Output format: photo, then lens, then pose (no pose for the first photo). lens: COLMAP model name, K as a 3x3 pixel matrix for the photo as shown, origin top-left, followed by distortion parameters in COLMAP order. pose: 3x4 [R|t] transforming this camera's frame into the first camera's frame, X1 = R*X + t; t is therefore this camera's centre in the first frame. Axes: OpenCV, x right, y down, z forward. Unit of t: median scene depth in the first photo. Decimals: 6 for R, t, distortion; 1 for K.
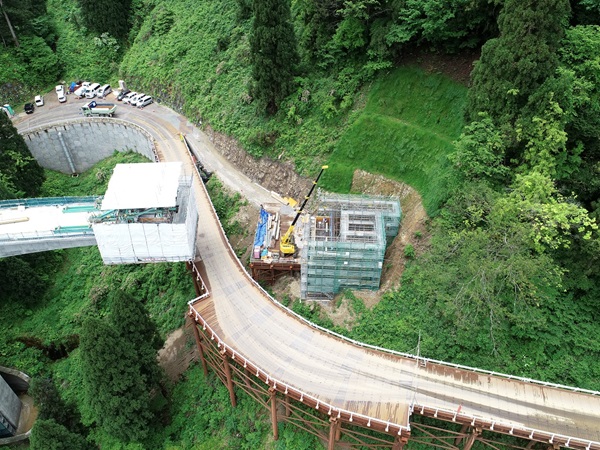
lens RADIAL K [[445.9, 0, 300.0], [0, 445.9, 225.0], [0, 0, 1]] dist [-0.000698, 0.002510]
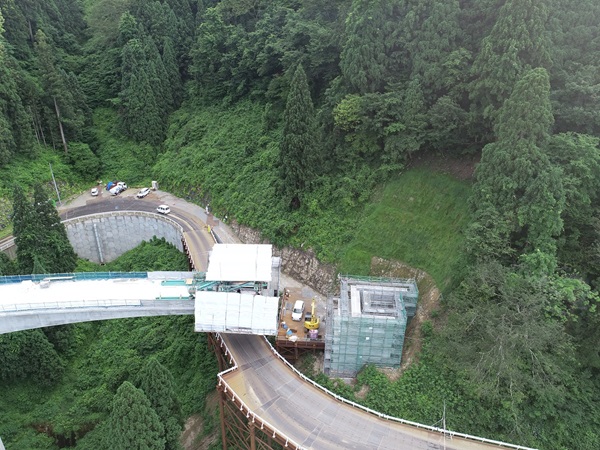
lens RADIAL K [[447.1, 0, 299.0], [0, 447.1, 228.0], [0, 0, 1]] dist [0.002069, 0.001479]
pose [[0.999786, 0.020277, -0.004137, -0.058442], [-0.020679, 0.971085, -0.237837, 0.078735], [-0.000805, 0.237872, 0.971296, -0.088065]]
